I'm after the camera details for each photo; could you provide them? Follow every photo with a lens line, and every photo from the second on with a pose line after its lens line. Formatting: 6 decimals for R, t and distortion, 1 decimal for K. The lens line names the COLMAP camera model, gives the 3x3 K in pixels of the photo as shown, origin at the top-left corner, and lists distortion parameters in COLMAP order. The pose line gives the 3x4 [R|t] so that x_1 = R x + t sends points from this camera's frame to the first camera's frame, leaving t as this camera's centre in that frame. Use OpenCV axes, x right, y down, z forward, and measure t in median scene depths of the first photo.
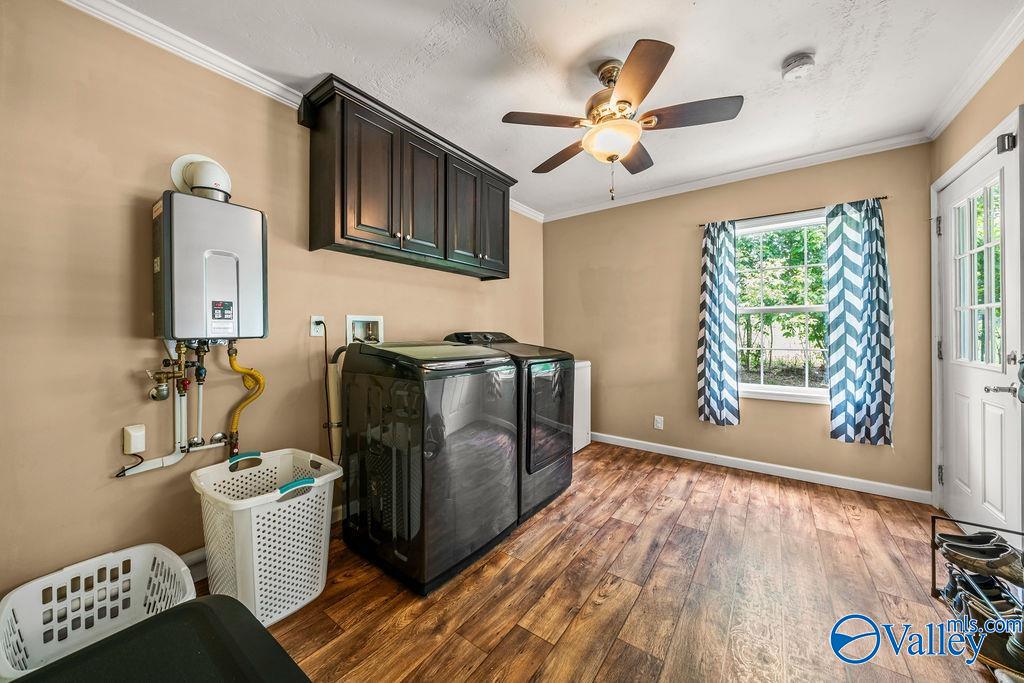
lens RADIAL K [[366.9, 0, 506.8], [0, 366.9, 334.7], [0, 0, 1]] dist [-0.005043, 0.000061]
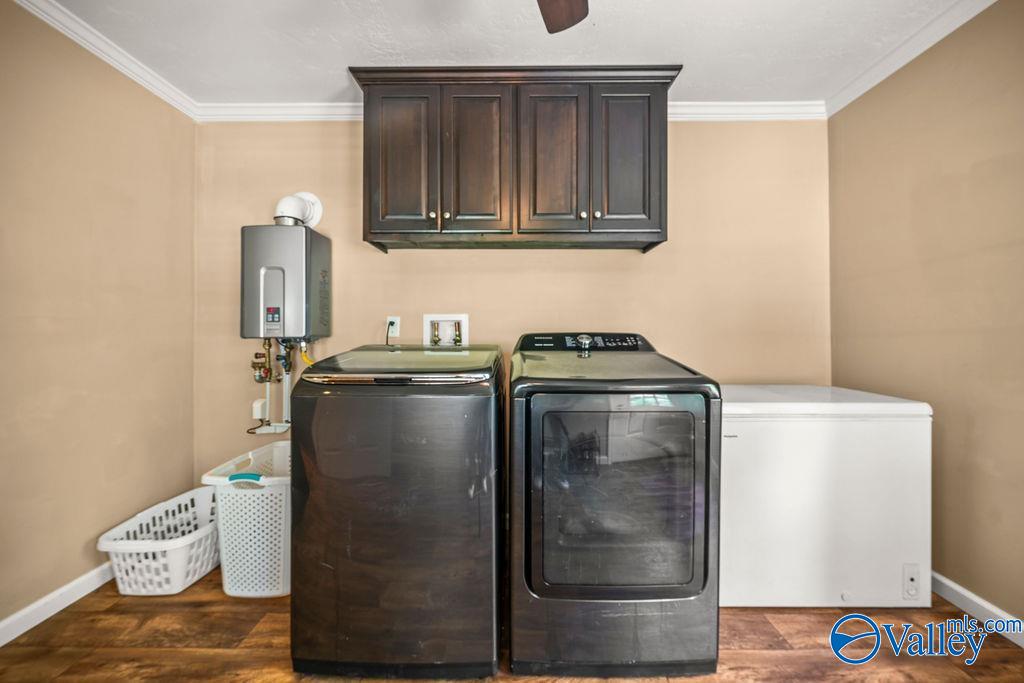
lens RADIAL K [[366.9, 0, 506.8], [0, 366.9, 334.7], [0, 0, 1]] dist [-0.005043, 0.000061]
pose [[0.588853, 0.006237, -0.808216, 0.424791], [-0.006091, 0.999976, 0.003279, -0.005585], [0.808217, 0.002992, 0.588877, 0.585049]]
